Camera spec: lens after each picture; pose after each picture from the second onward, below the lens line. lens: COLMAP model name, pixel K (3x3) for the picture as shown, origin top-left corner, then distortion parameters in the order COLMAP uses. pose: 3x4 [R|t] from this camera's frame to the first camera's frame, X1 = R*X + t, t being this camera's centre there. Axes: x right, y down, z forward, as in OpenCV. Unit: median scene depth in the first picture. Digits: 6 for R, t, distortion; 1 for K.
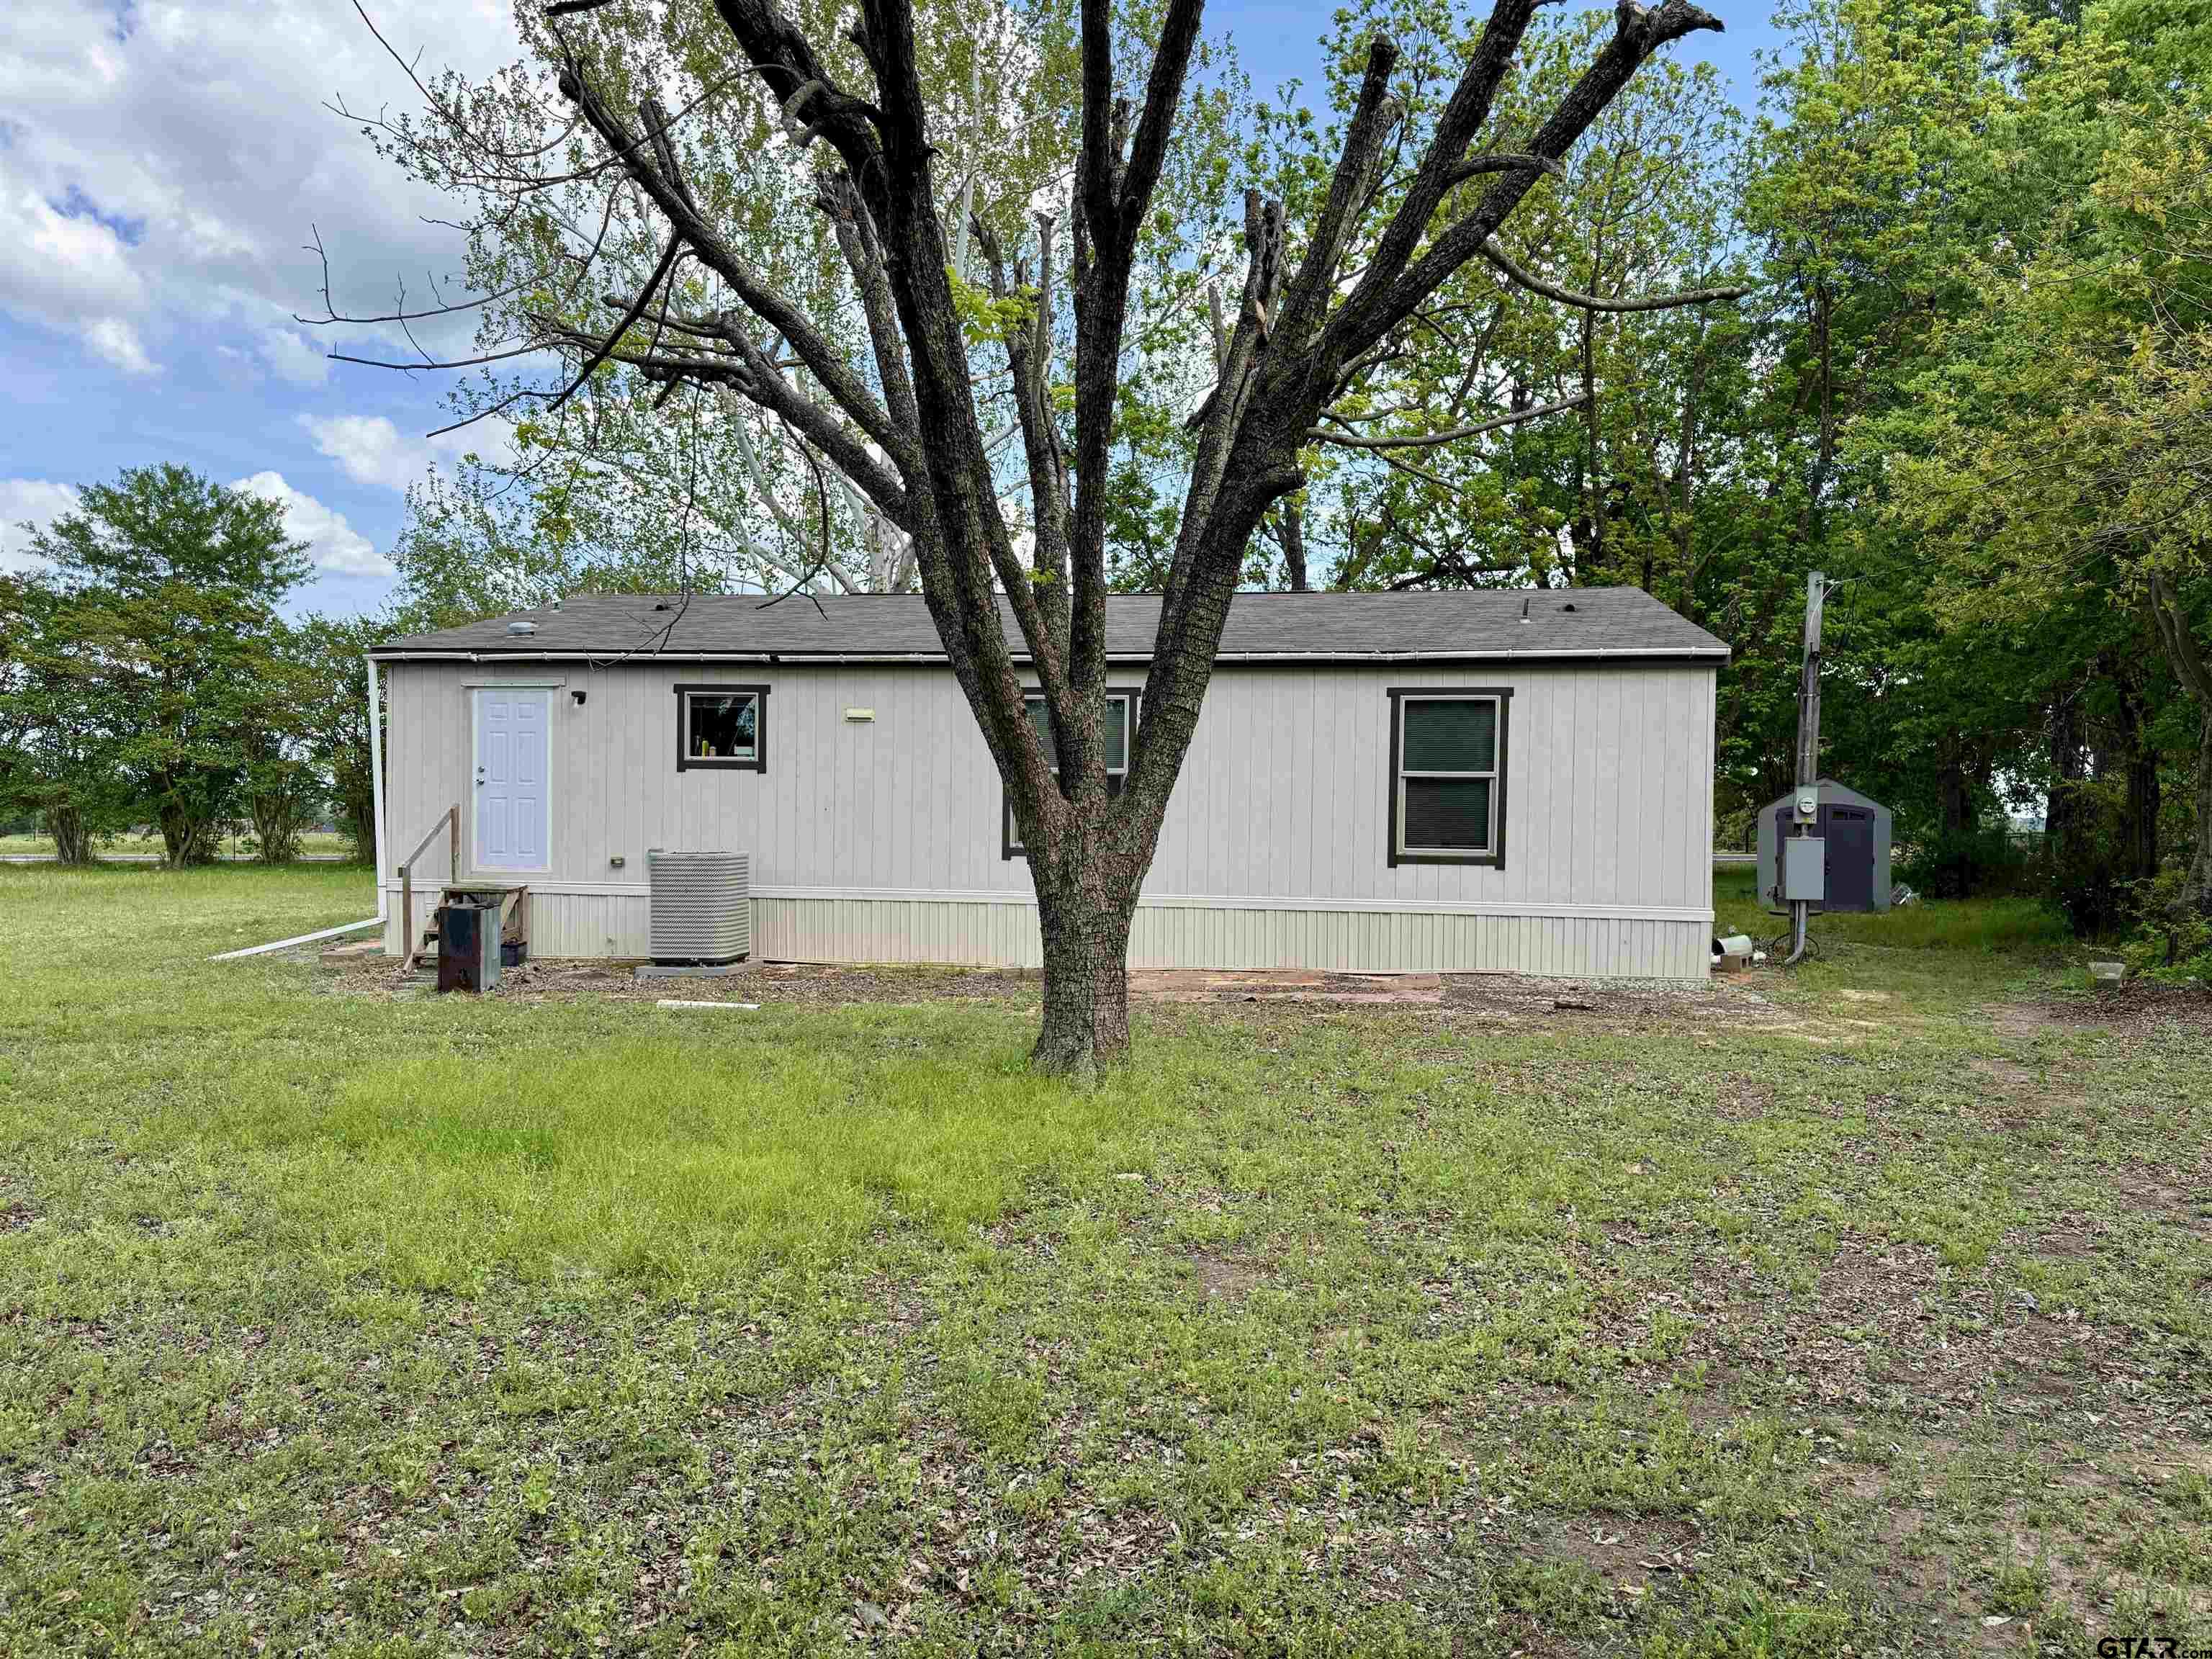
lens RADIAL K [[1558.7, 0, 1106.7], [0, 1558.7, 834.6], [0, 0, 1]] dist [0.045831, -0.046667]
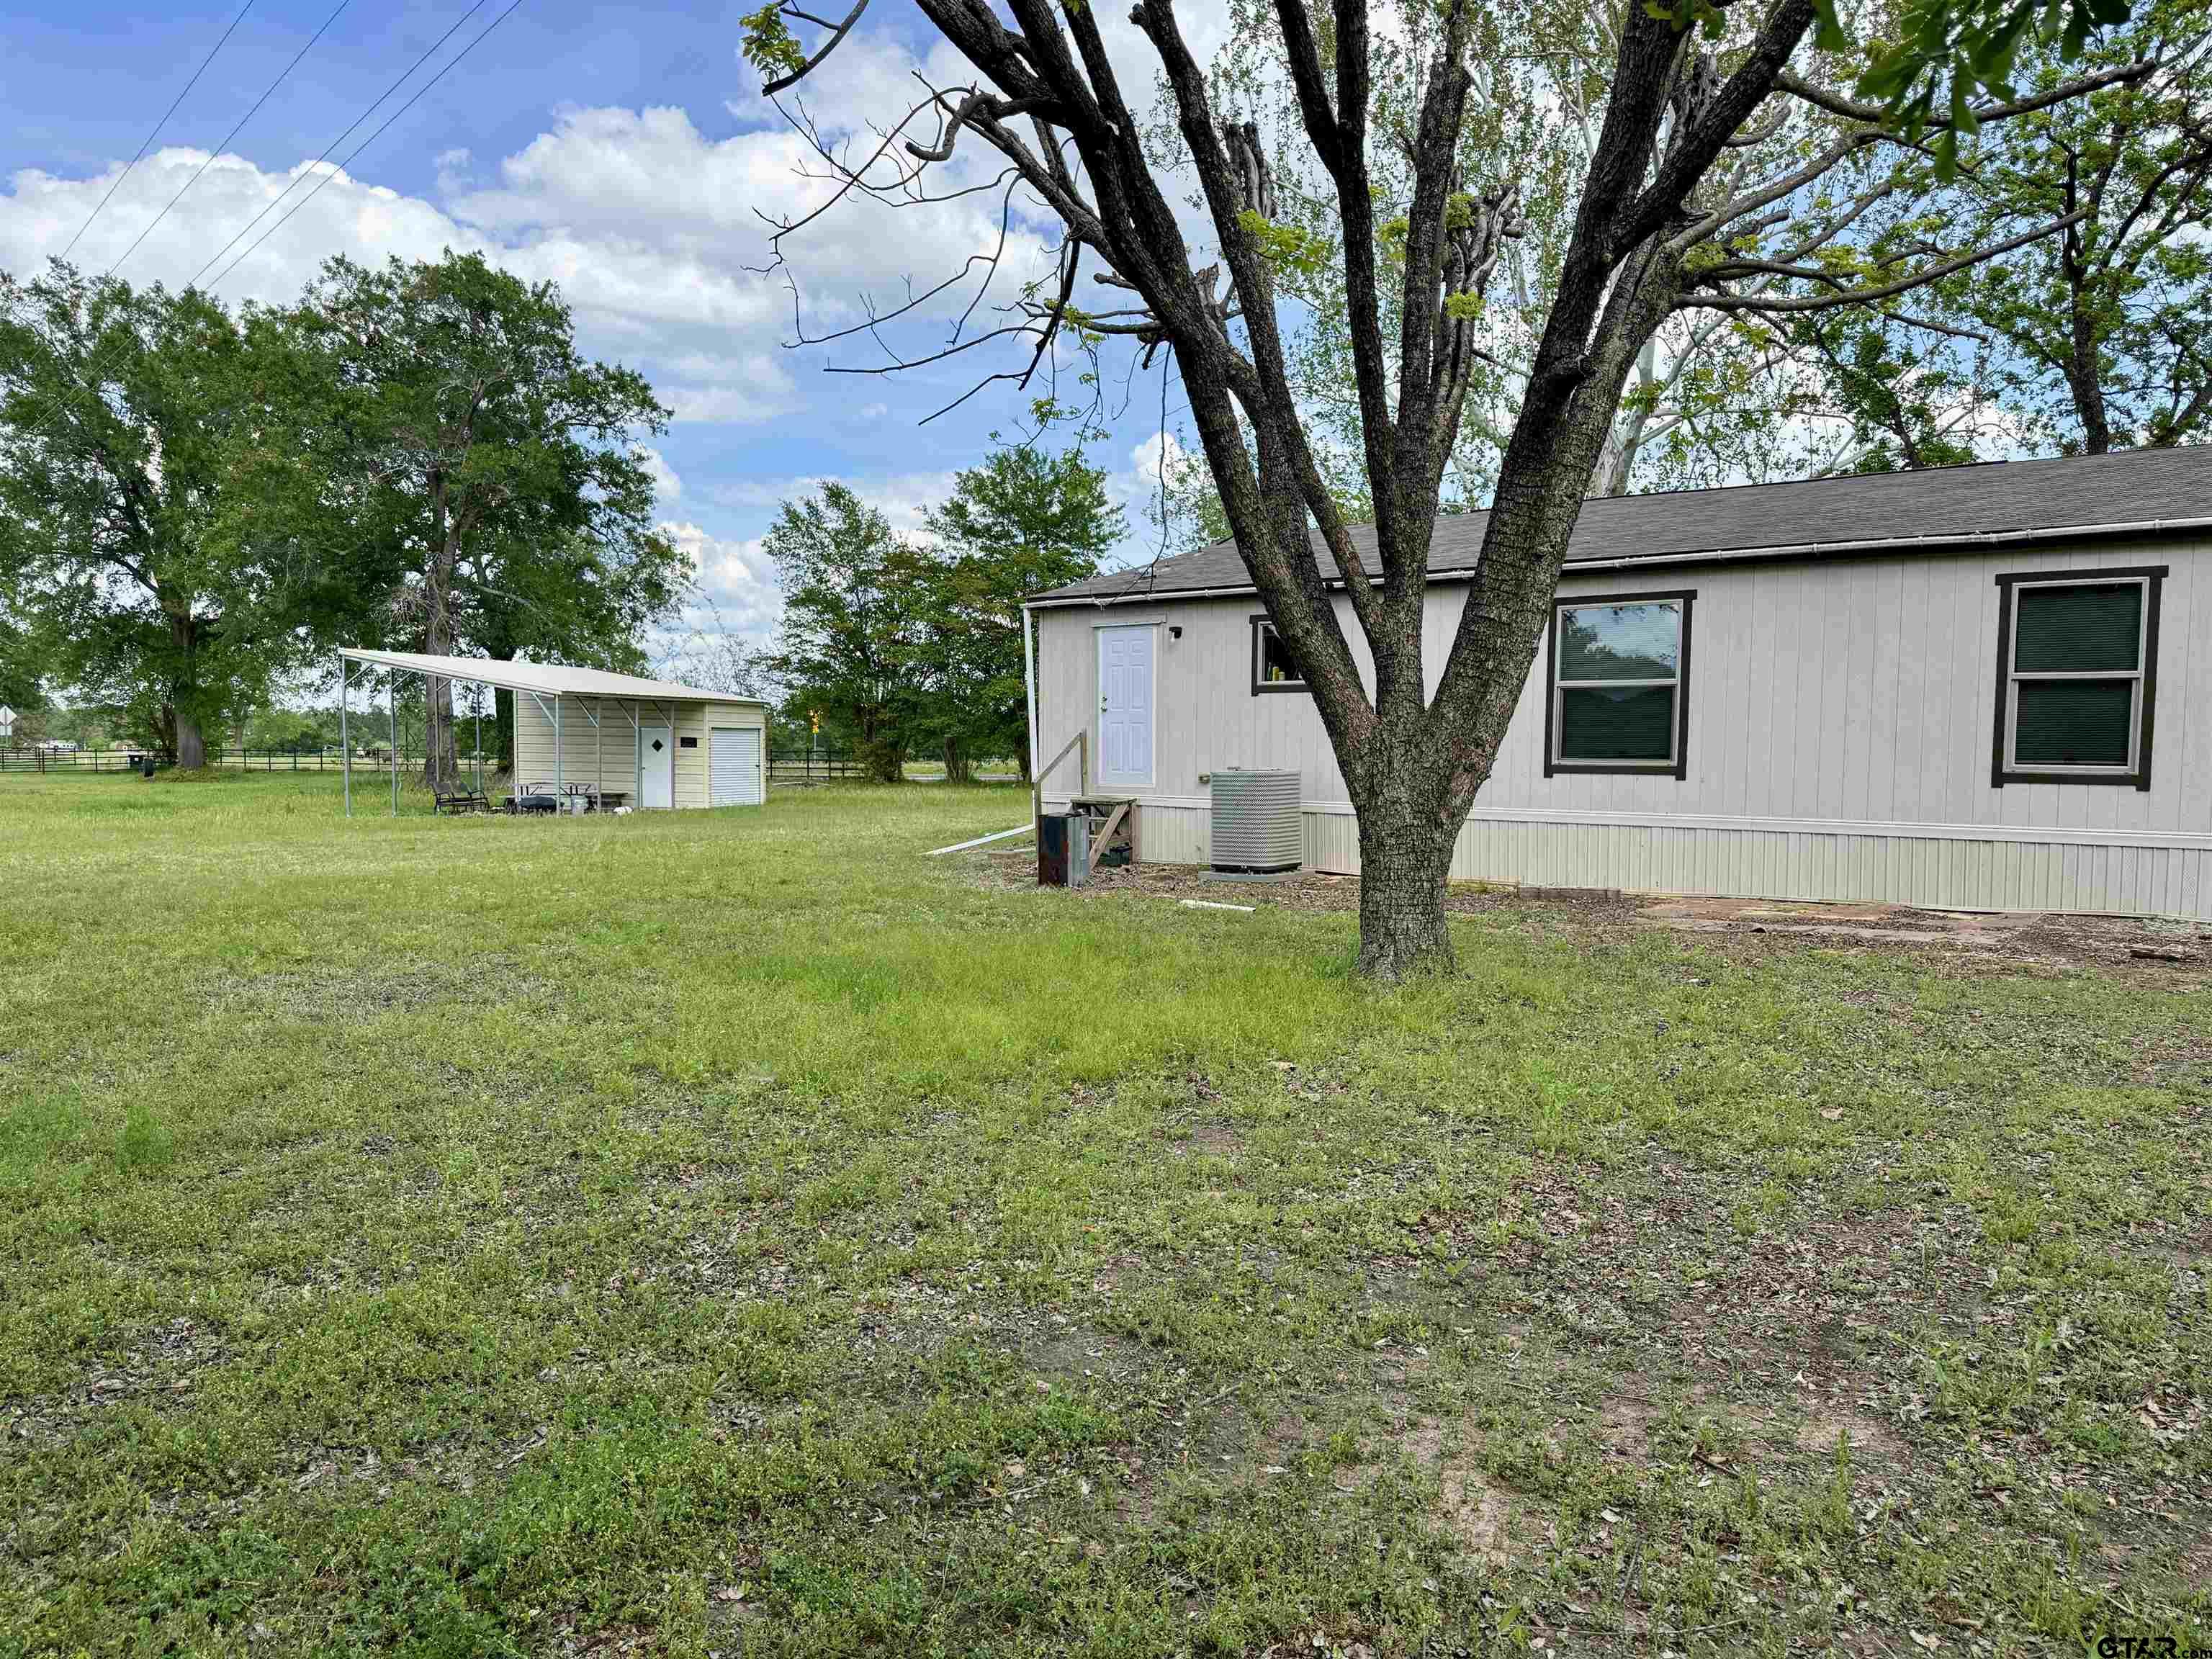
lens RADIAL K [[1558.7, 0, 1097.4], [0, 1558.7, 837.1], [0, 0, 1]] dist [0.045831, -0.046667]
pose [[0.857723, 0.022857, -0.513604, 0.203853], [0.002957, 0.998775, 0.049386, 0.004221], [0.514104, -0.043878, 0.856605, 0.010277]]
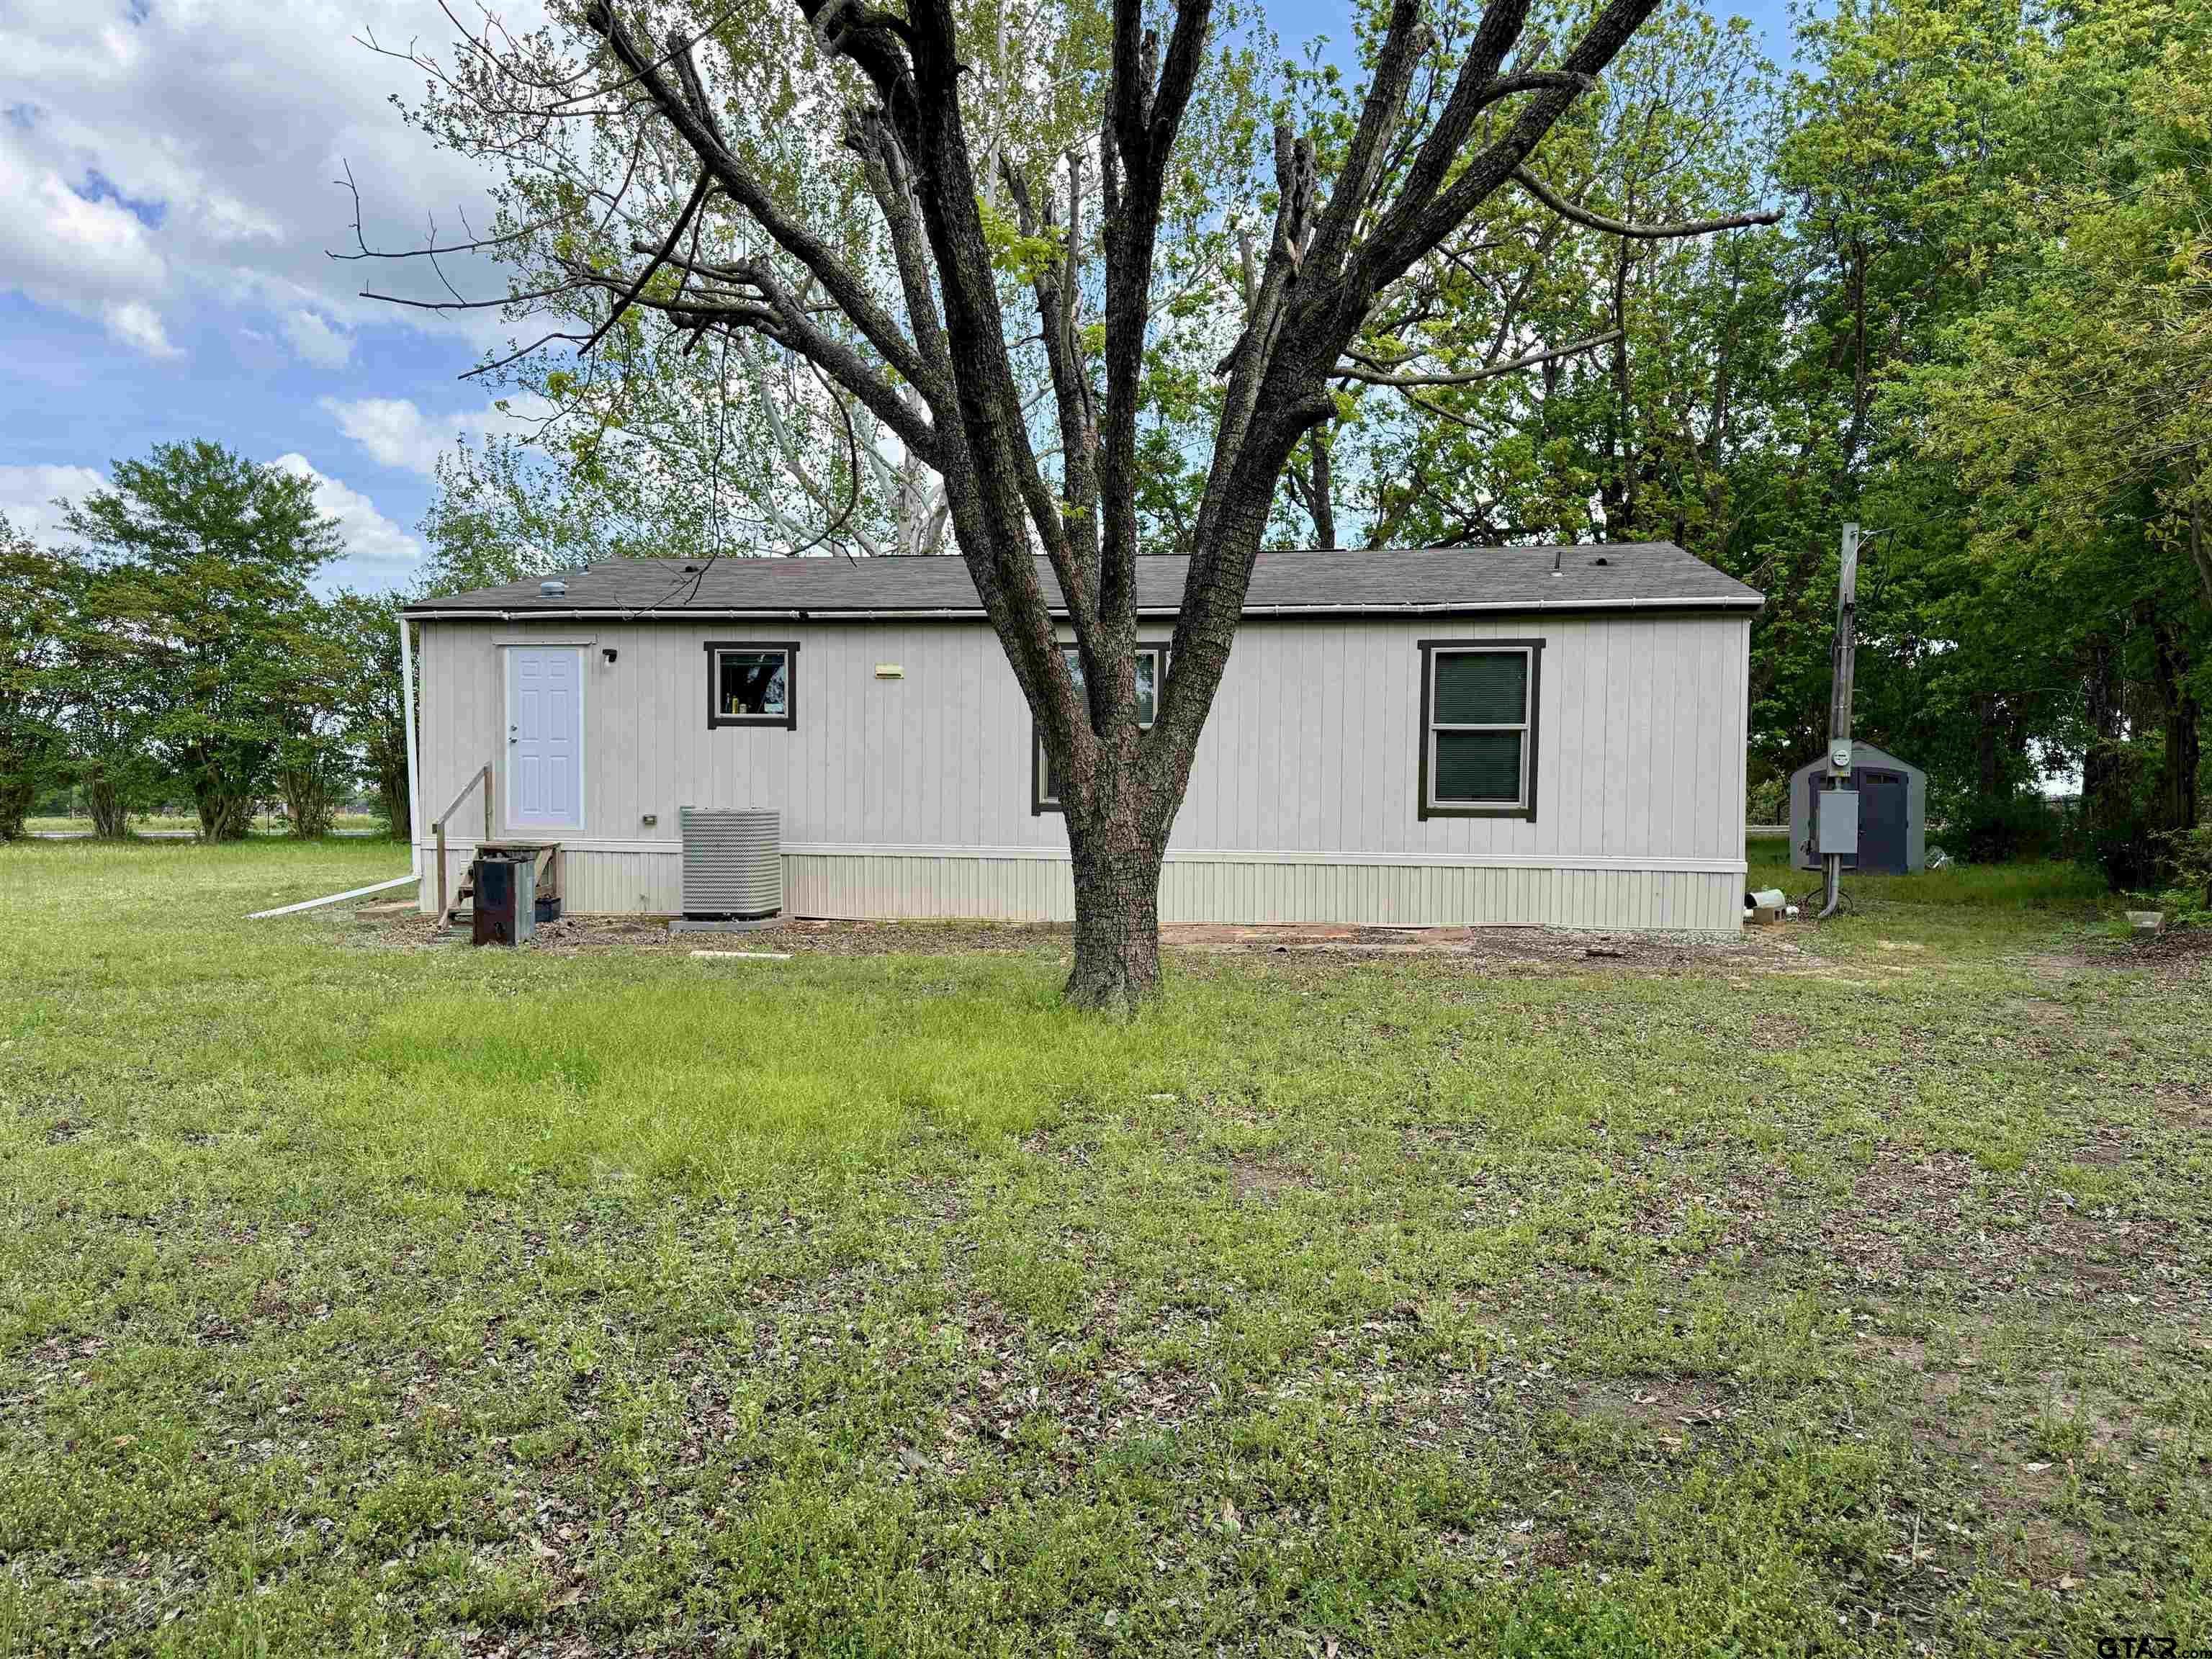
lens RADIAL K [[1558.7, 0, 1115.0], [0, 1558.7, 837.3], [0, 0, 1]] dist [0.045831, -0.046667]
pose [[0.999920, -0.003092, -0.012297, -0.001568], [0.003261, 0.999900, 0.013783, 0.017145], [0.012253, -0.013822, 0.999829, -0.000496]]
